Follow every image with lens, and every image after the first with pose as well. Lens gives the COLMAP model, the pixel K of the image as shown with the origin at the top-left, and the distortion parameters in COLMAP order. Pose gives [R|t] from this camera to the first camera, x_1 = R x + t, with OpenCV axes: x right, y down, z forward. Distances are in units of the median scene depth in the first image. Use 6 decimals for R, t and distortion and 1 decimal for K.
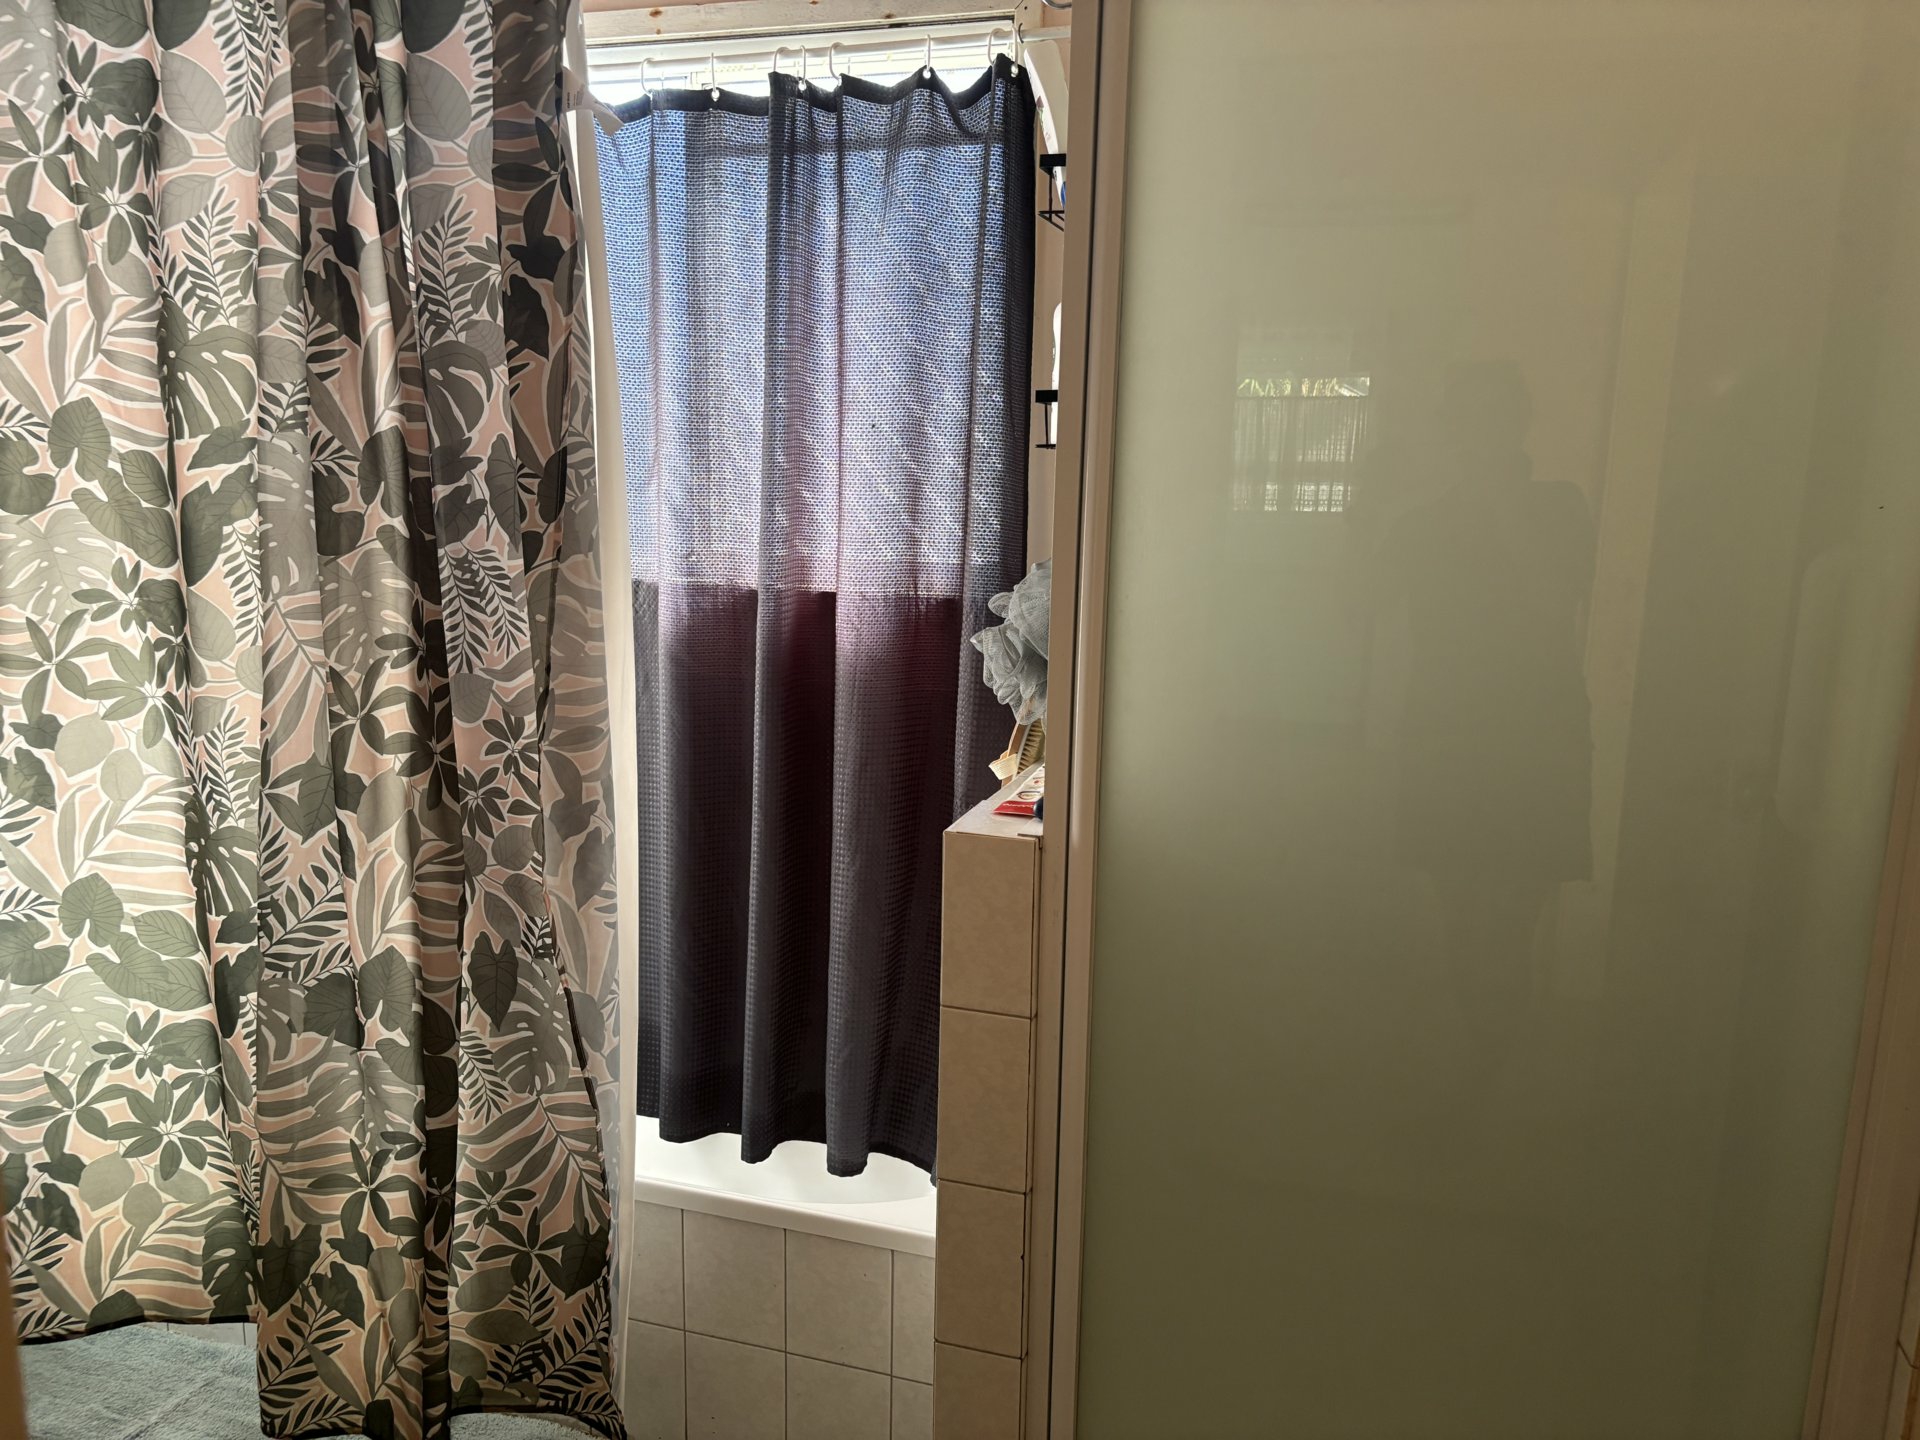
lens RADIAL K [[1446.5, 0, 964.3], [0, 1446.5, 713.1], [0, 0, 1]] dist [0.059360, -0.058472]
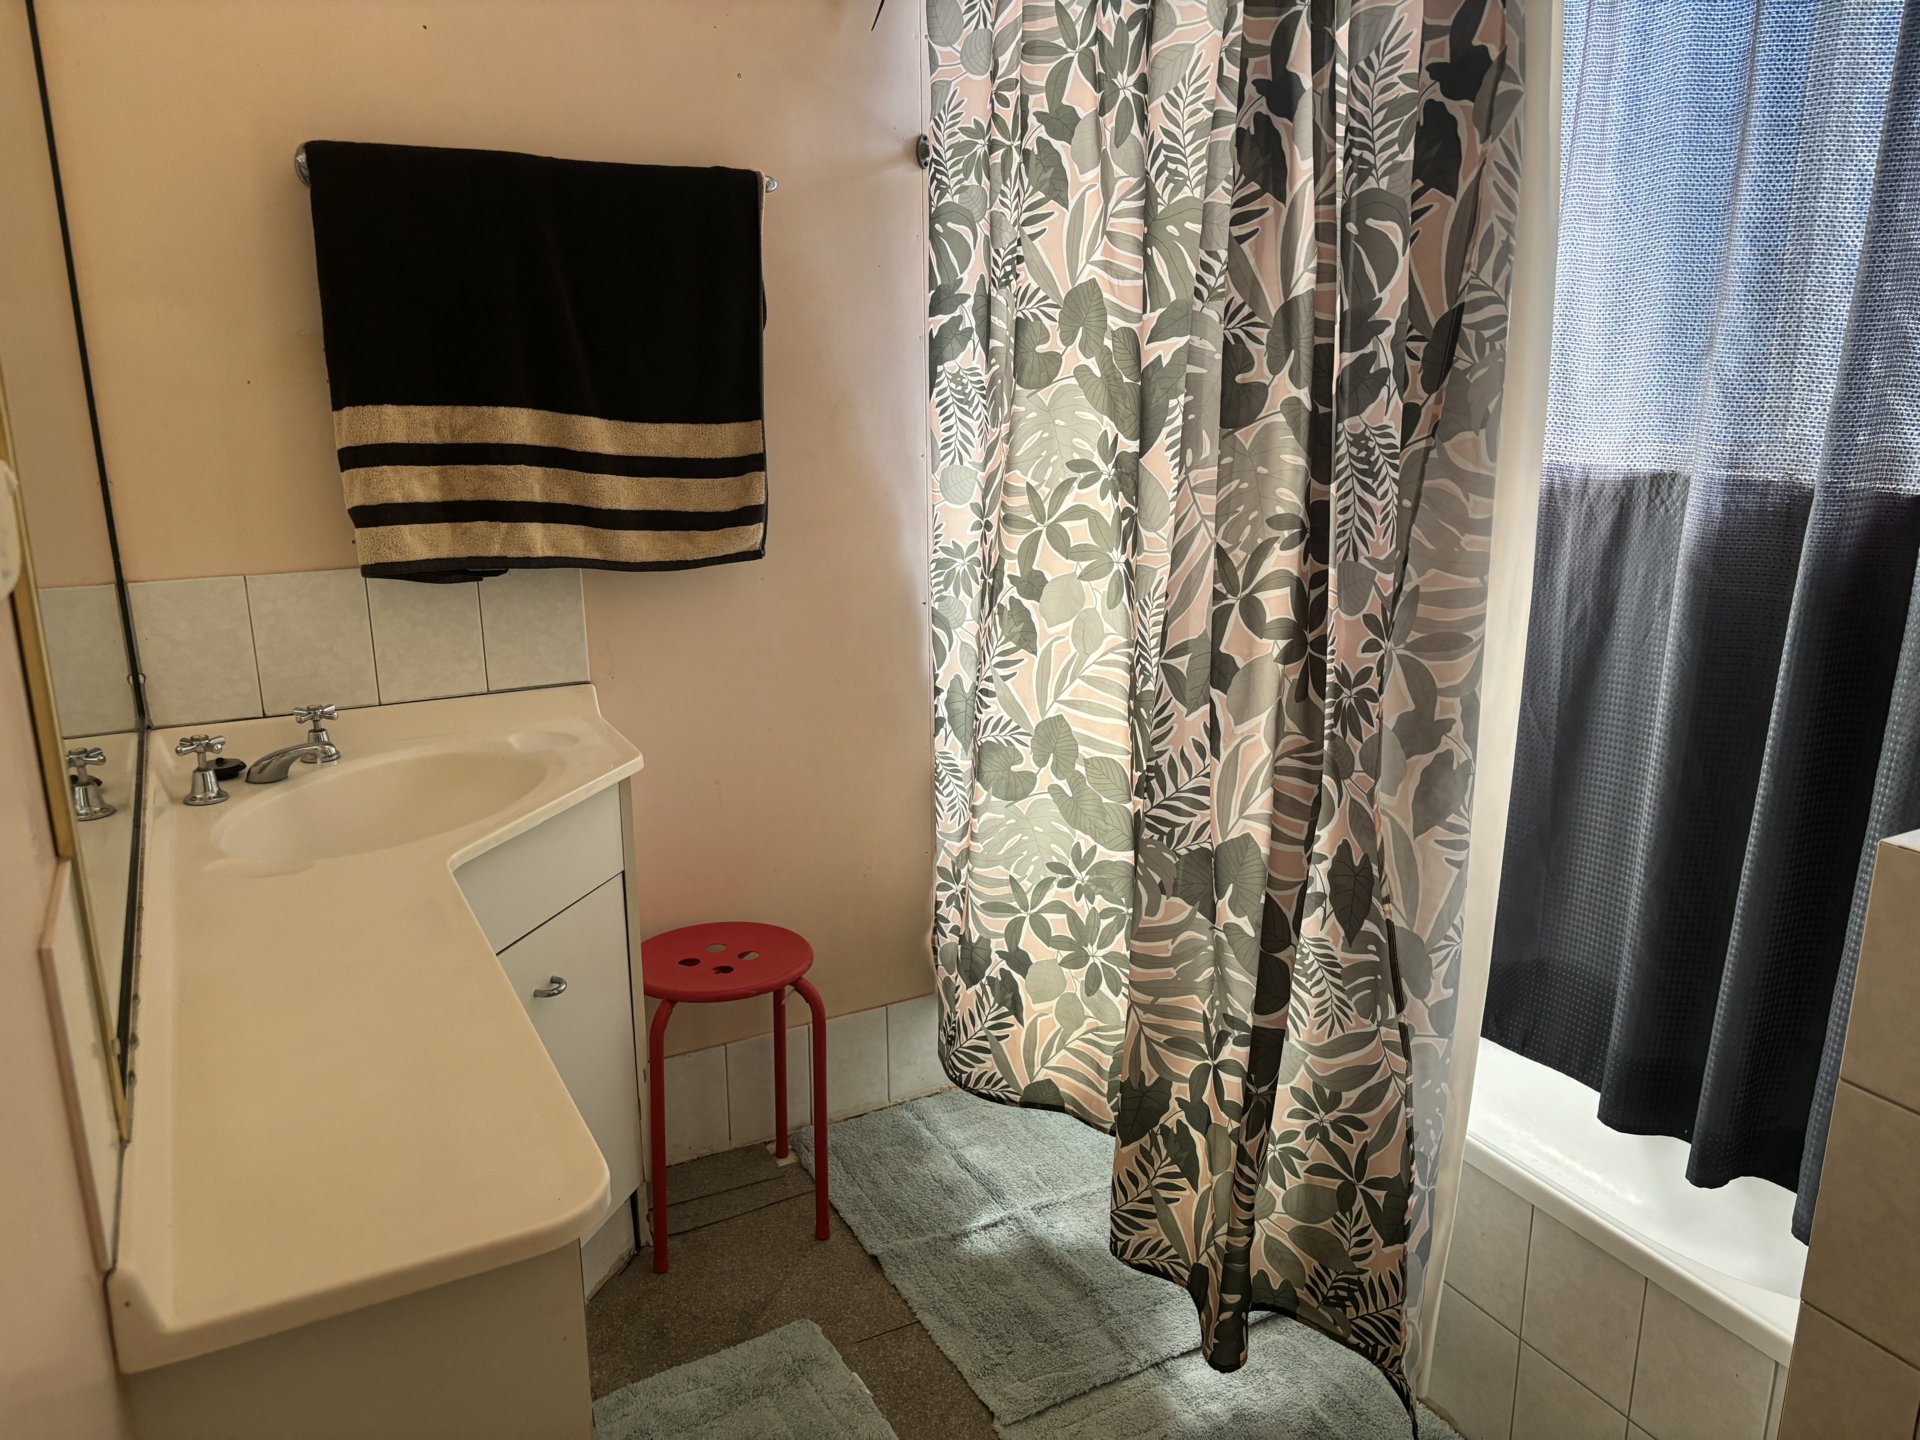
lens RADIAL K [[1446.5, 0, 964.3], [0, 1446.5, 713.1], [0, 0, 1]] dist [0.059360, -0.058472]
pose [[0.717386, 0.154282, -0.679378, 0.119930], [-0.104978, 0.987975, 0.113511, -0.010821], [0.688722, -0.010112, 0.724955, 0.160315]]
